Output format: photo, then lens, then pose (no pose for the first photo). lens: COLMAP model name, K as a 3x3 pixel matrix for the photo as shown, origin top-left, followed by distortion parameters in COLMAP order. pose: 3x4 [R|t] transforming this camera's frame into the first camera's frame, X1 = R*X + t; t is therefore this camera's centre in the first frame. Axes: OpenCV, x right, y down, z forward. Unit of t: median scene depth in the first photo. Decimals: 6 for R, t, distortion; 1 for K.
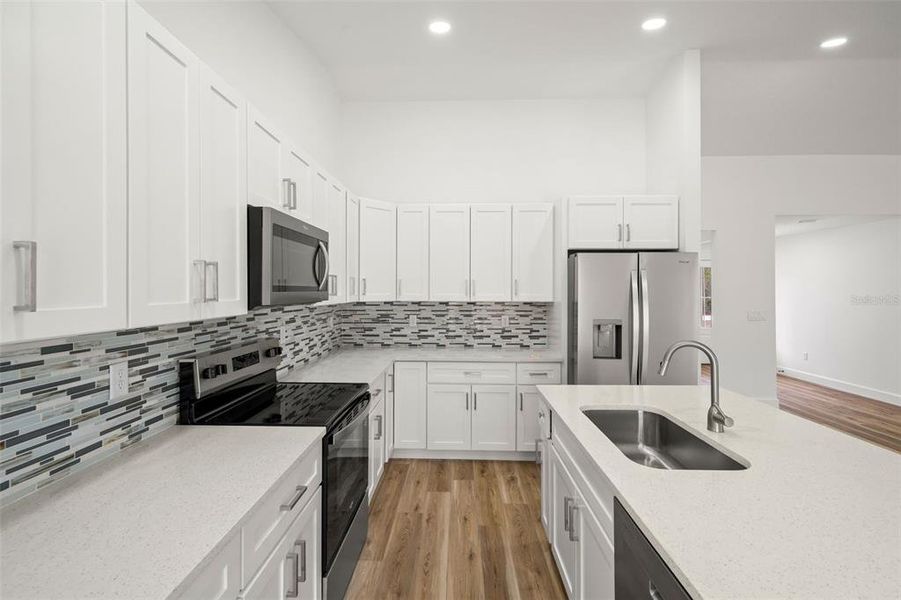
lens RADIAL K [[404.6, 0, 447.5], [0, 404.6, 285.1], [0, 0, 1]] dist [-0.000565, 0.000115]
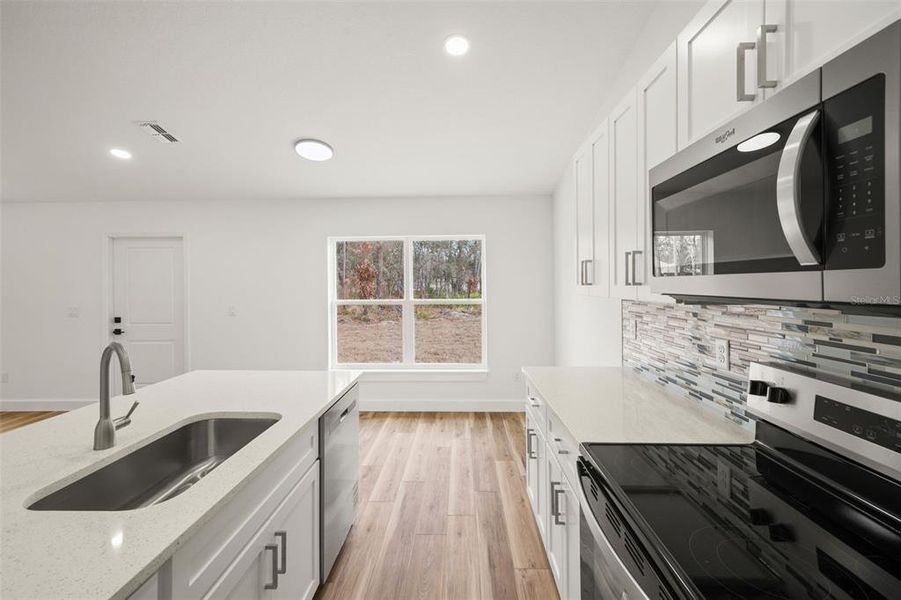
lens RADIAL K [[394.6, 0, 450.8], [0, 394.6, 282.3], [0, 0, 1]] dist [0.003254, 0.000392]
pose [[-0.999992, 0.003841, -0.000775, -0.022705], [0.003852, 0.999898, -0.013787, 0.020439], [0.000722, -0.013790, -0.999905, 0.936898]]
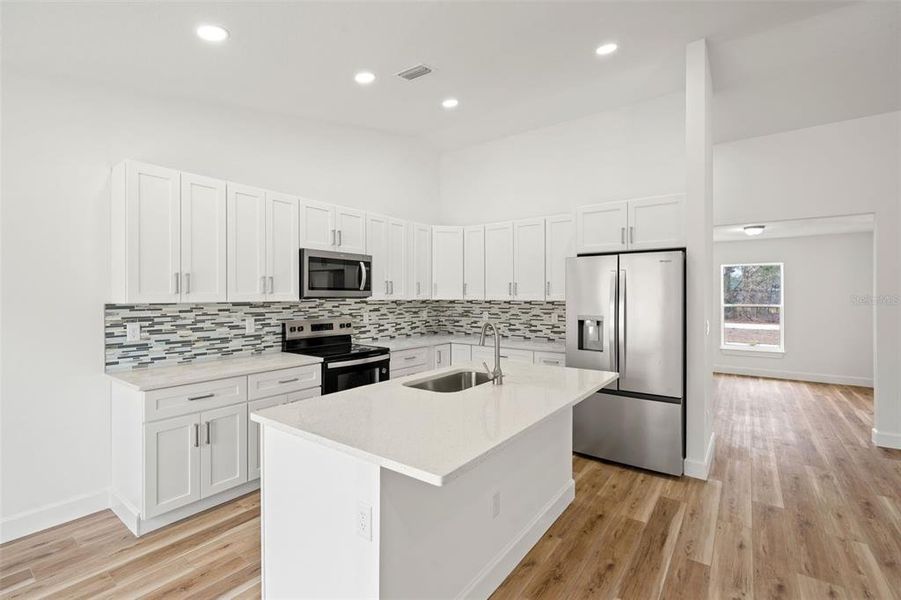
lens RADIAL K [[407.2, 0, 451.3], [0, 407.2, 295.4], [0, 0, 1]] dist [0.000209, 0.000415]
pose [[0.825025, -0.001731, -0.565094, 0.700552], [0.006363, 0.999960, 0.006227, 0.019241], [0.565061, -0.008733, 0.825003, -0.150476]]
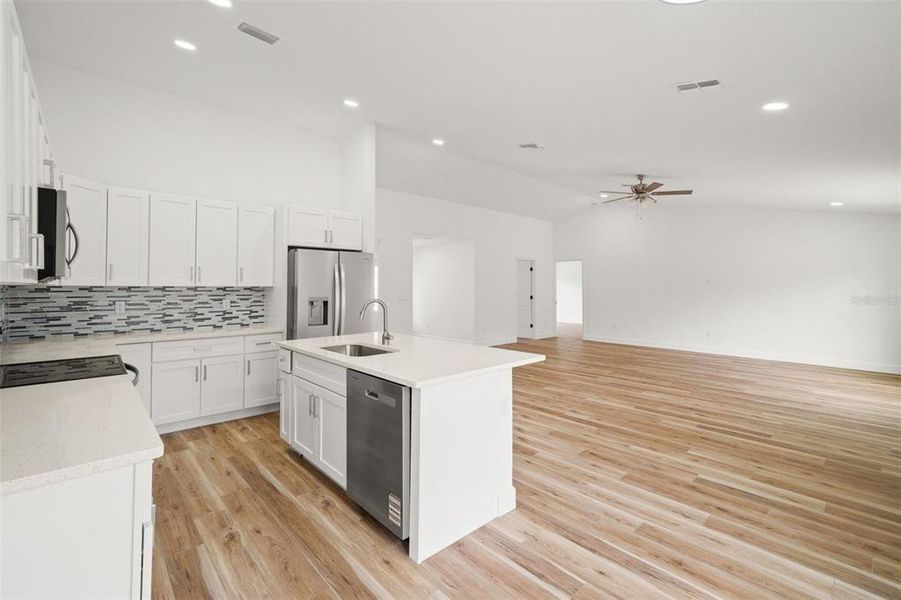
lens RADIAL K [[392.2, 0, 452.7], [0, 392.2, 287.1], [0, 0, 1]] dist [0.002008, 0.000582]
pose [[0.714240, -0.002258, 0.699897, -0.222089], [-0.006931, 0.999923, 0.010299, 0.031015], [-0.699866, -0.012206, 0.714170, -0.297050]]
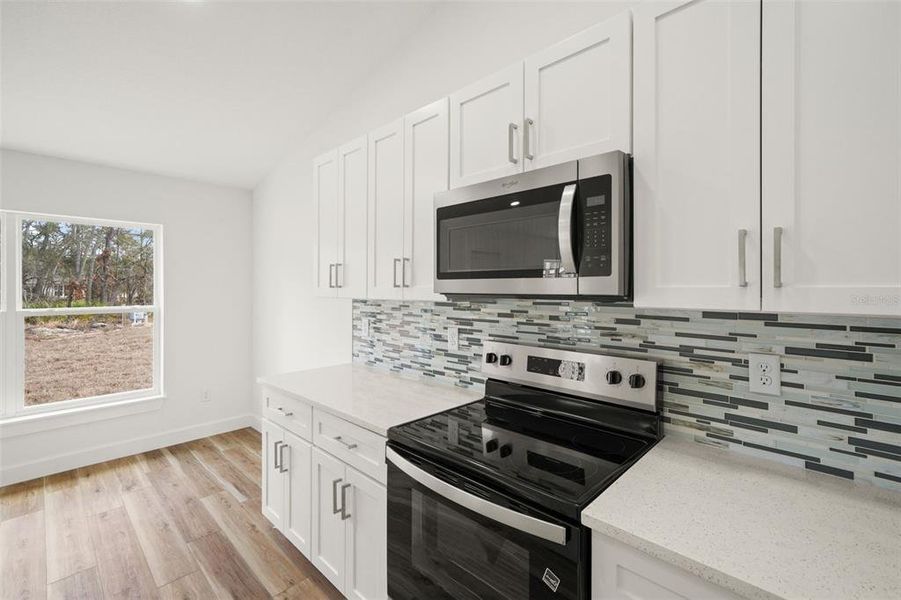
lens RADIAL K [[392.2, 0, 452.7], [0, 392.2, 287.1], [0, 0, 1]] dist [0.002008, 0.000582]
pose [[-0.666909, -0.005935, -0.745116, 0.128560], [0.003813, 0.999928, -0.011377, 0.025114], [0.745130, -0.010429, -0.666838, 0.881667]]
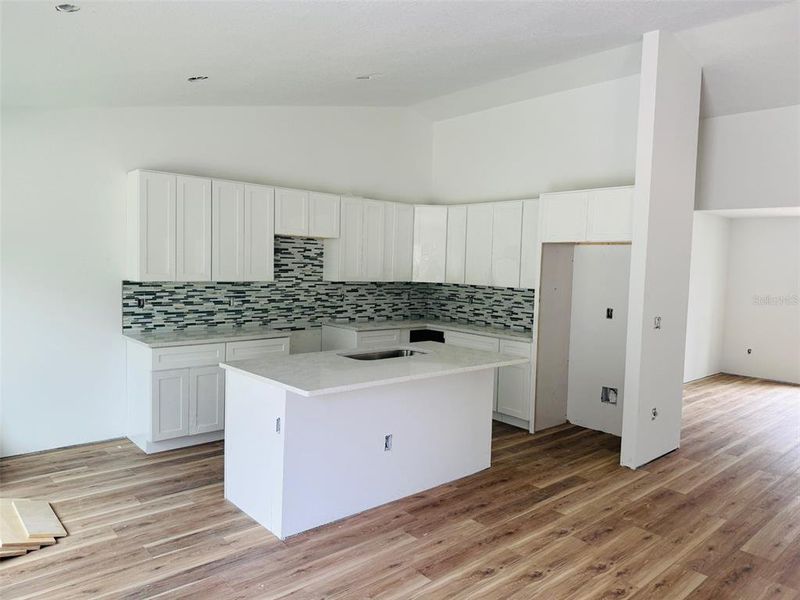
lens RADIAL K [[558.2, 0, 417.2], [0, 558.2, 299.7], [0, 0, 1]] dist [0.085673, -0.174174]
pose [[0.704722, 0.065600, -0.706445, 1.243389], [-0.022848, 0.997298, 0.069817, -0.034581], [0.709116, -0.033061, 0.704316, -0.360181]]
